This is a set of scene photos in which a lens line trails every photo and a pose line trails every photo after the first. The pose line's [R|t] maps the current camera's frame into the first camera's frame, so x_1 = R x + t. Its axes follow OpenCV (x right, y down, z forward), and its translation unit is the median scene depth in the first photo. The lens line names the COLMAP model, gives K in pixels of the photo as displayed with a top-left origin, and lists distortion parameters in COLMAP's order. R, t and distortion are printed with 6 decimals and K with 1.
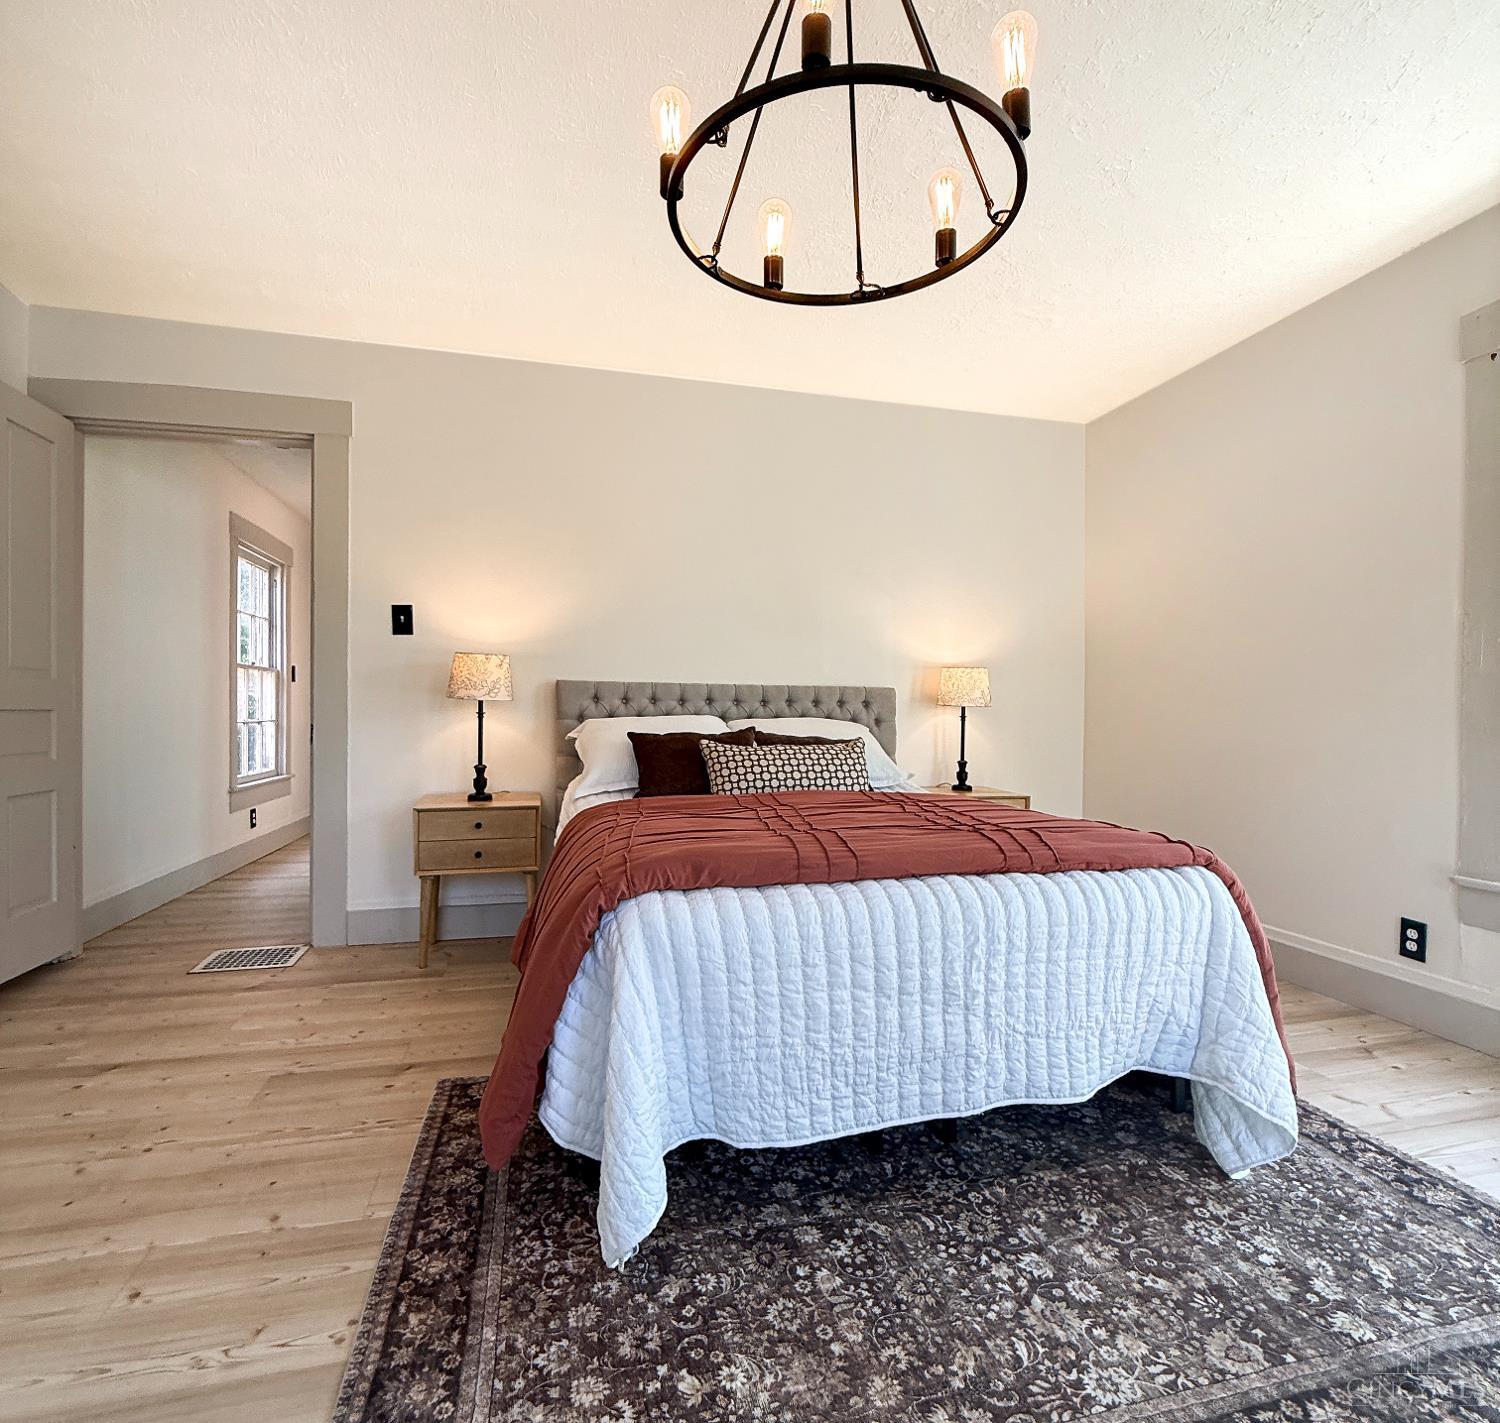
lens RADIAL K [[785.8, 0, 750.1], [0, 785.8, 705.4], [0, 0, 1]] dist [0.001413, 0.001245]
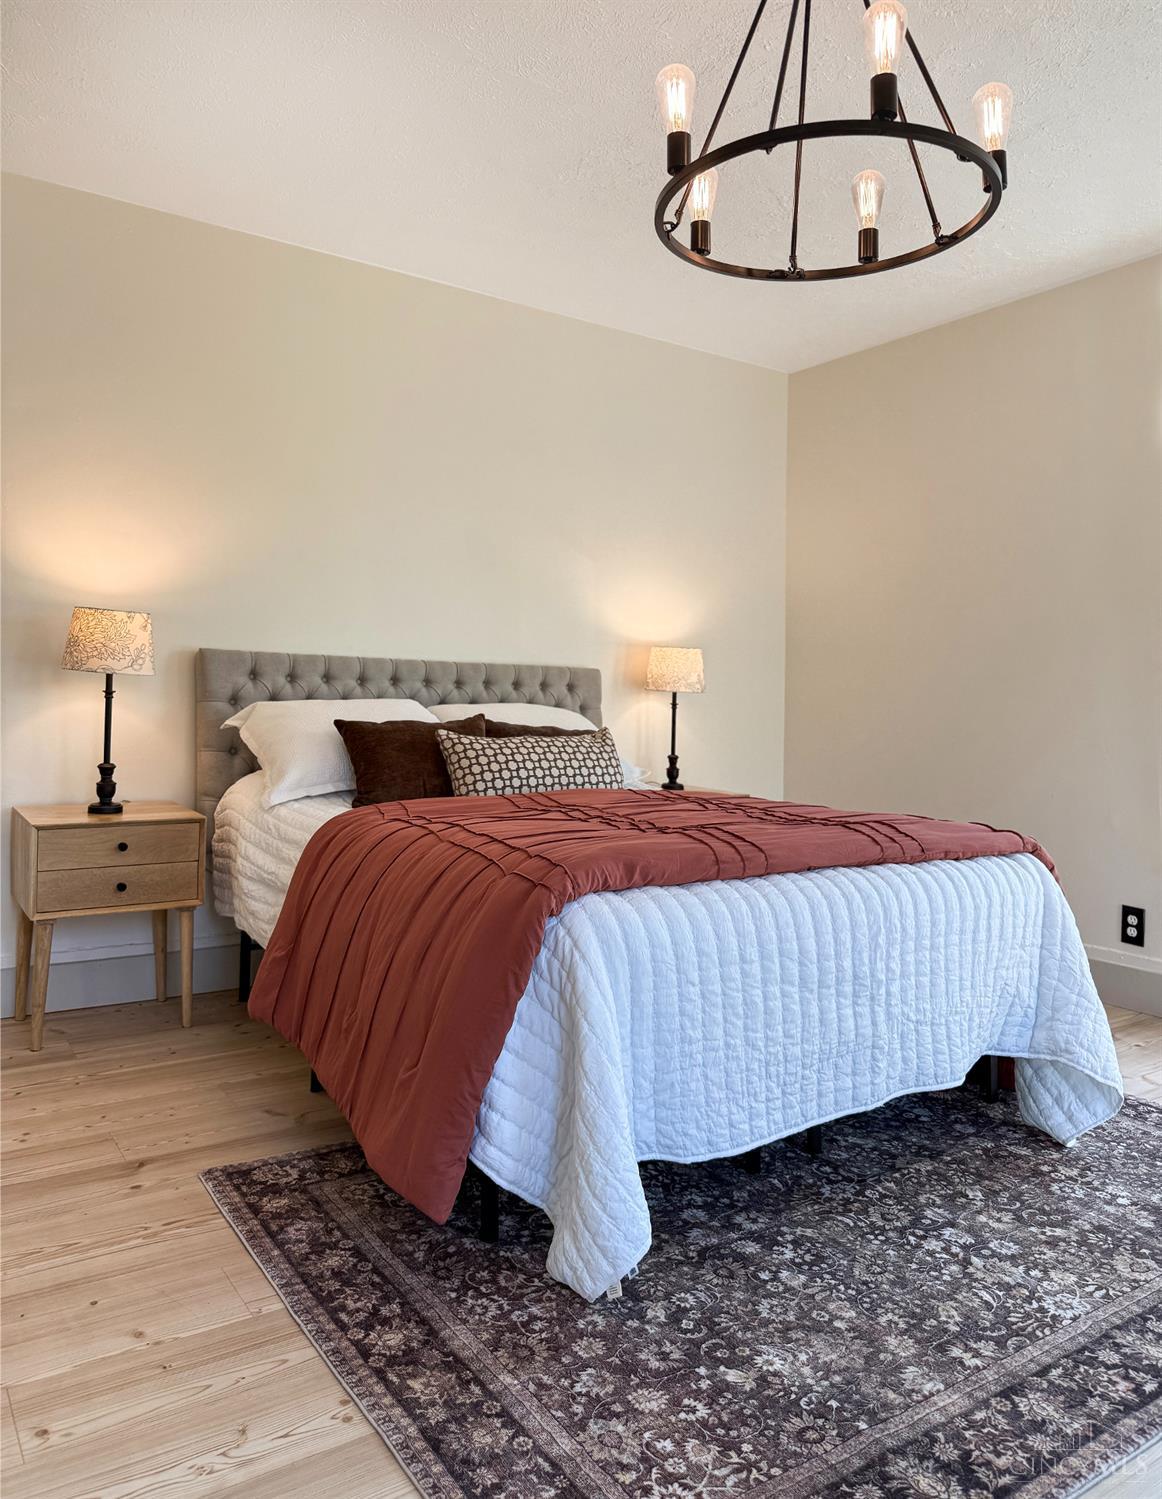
lens RADIAL K [[1167.4, 0, 489.9], [0, 1167.4, 649.3], [0, 0, 1]] dist [0.032766, -0.033643]
pose [[0.939184, 0.028283, 0.342249, -0.689168], [-0.018201, 0.999302, -0.032635, -0.000418], [-0.342933, 0.024421, 0.939042, -0.238162]]
